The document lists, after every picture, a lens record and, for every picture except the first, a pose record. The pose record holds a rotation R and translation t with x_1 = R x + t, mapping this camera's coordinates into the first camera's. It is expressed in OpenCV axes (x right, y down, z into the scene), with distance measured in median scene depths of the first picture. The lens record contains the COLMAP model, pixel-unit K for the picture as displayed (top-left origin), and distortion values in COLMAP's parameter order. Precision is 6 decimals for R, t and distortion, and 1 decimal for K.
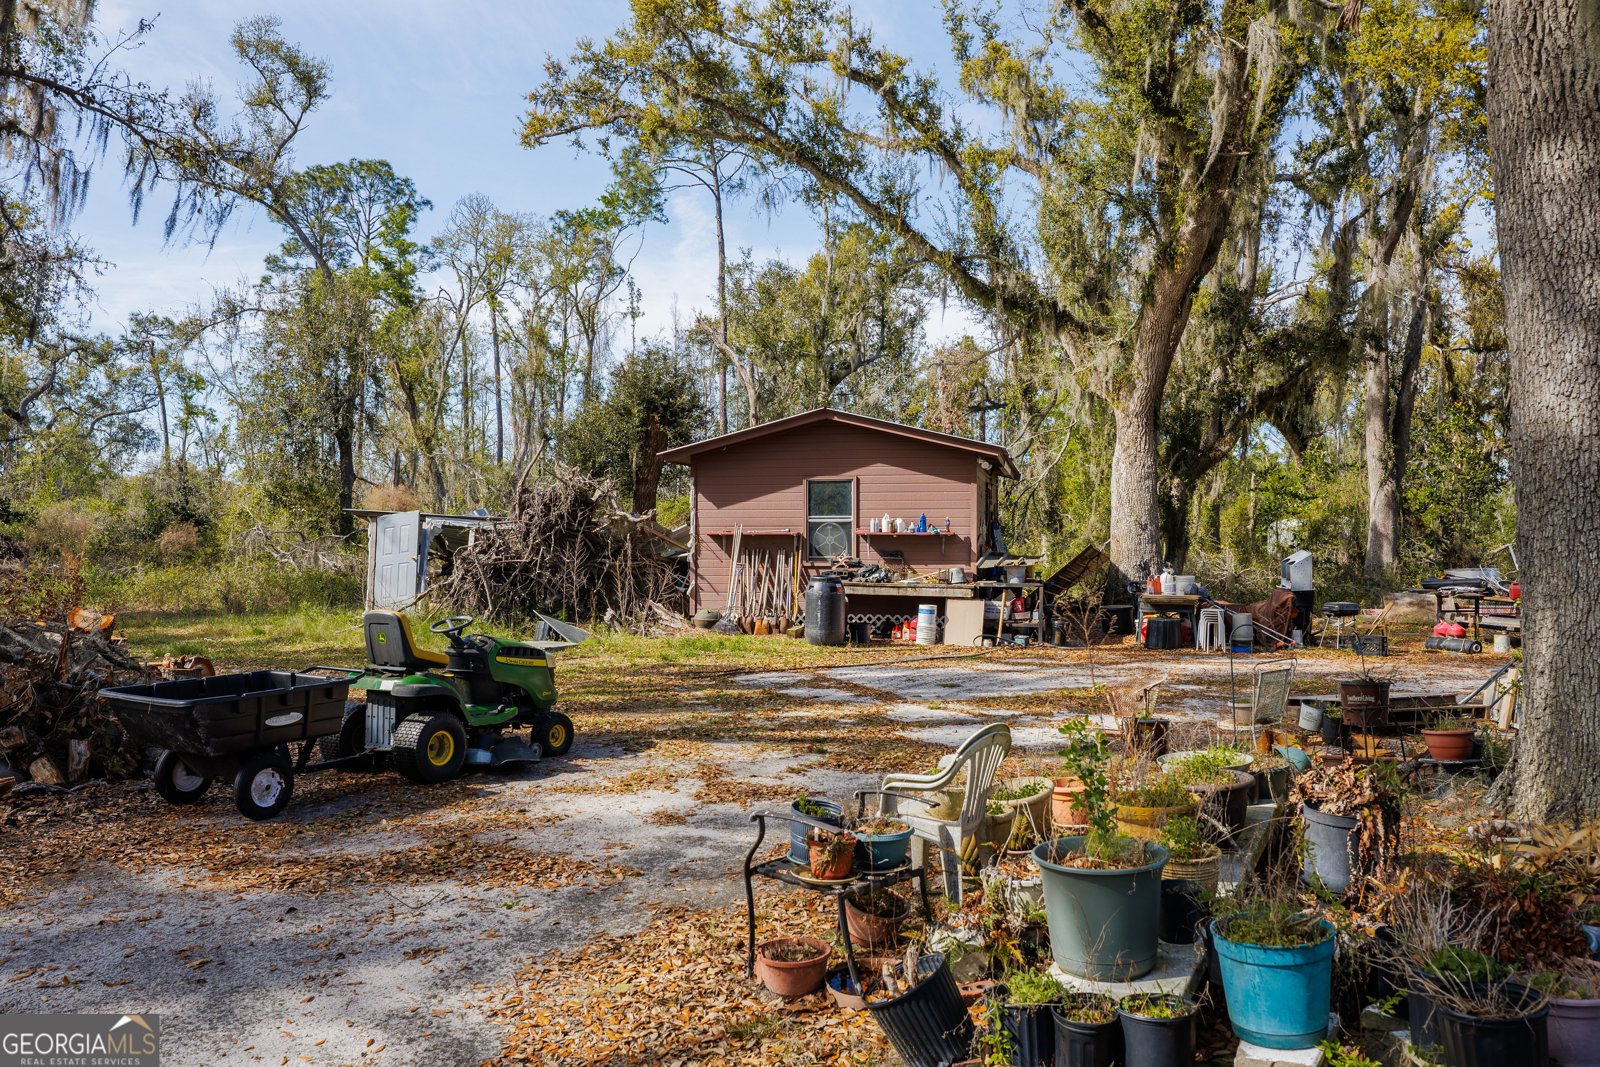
lens RADIAL K [[1103.9, 0, 800.2], [0, 1103.9, 558.2], [0, 0, 1]] dist [-0.072470, 0.001398]
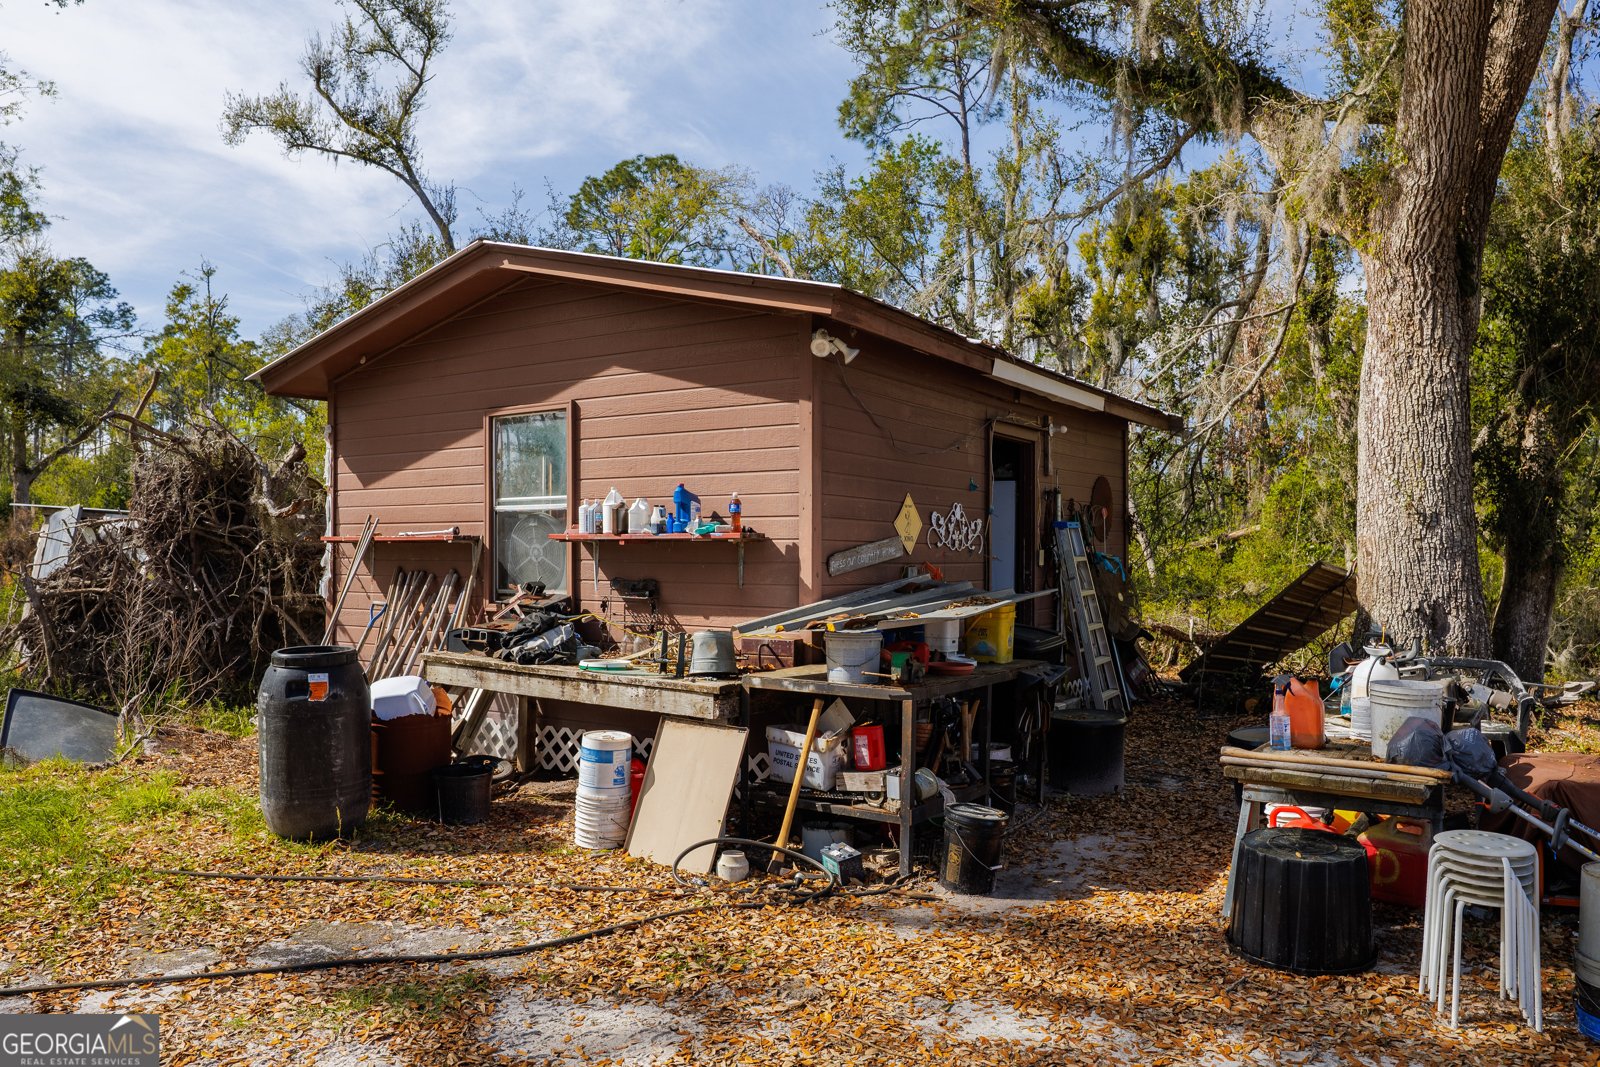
lens RADIAL K [[1103.9, 0, 800.2], [0, 1103.9, 558.2], [0, 0, 1]] dist [-0.072470, 0.001398]
pose [[0.939469, 0.001440, -0.342632, 0.275990], [-0.003887, 0.999972, -0.006456, -0.011830], [0.342613, 0.007397, 0.939448, 0.635600]]
